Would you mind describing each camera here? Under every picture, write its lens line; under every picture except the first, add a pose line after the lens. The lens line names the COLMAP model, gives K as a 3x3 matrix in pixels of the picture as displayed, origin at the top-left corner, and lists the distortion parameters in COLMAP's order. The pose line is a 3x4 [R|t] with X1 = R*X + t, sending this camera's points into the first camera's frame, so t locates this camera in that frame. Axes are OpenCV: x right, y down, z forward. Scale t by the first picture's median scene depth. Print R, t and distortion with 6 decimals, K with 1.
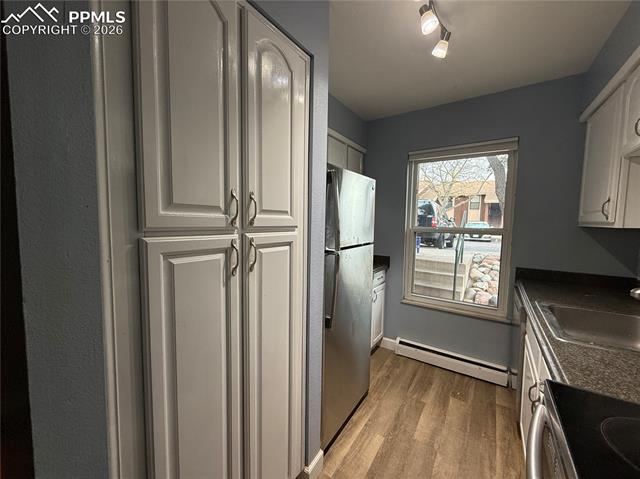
lens RADIAL K [[253.1, 0, 318.5], [0, 253.1, 239.8], [0, 0, 1]] dist [0.001111, -0.000258]
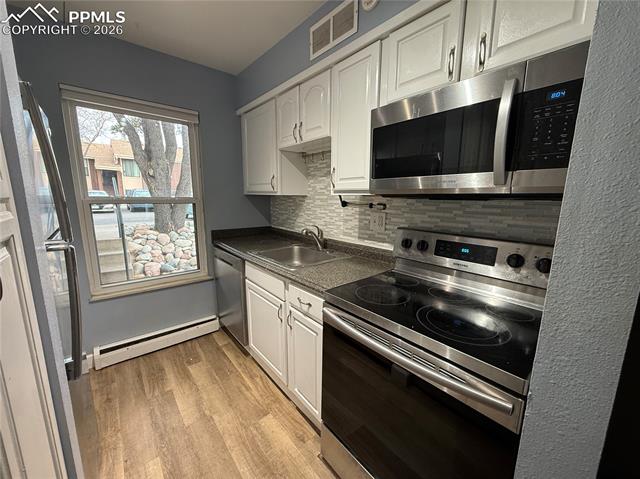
lens RADIAL K [[253.1, 0, 320.8], [0, 253.1, 238.3], [0, 0, 1]] dist [0.001111, -0.000258]
pose [[0.272528, -0.171887, 0.946670, -0.189559], [0.062484, 0.984998, 0.160858, -0.011507], [-0.960117, 0.015314, 0.279179, 0.190737]]
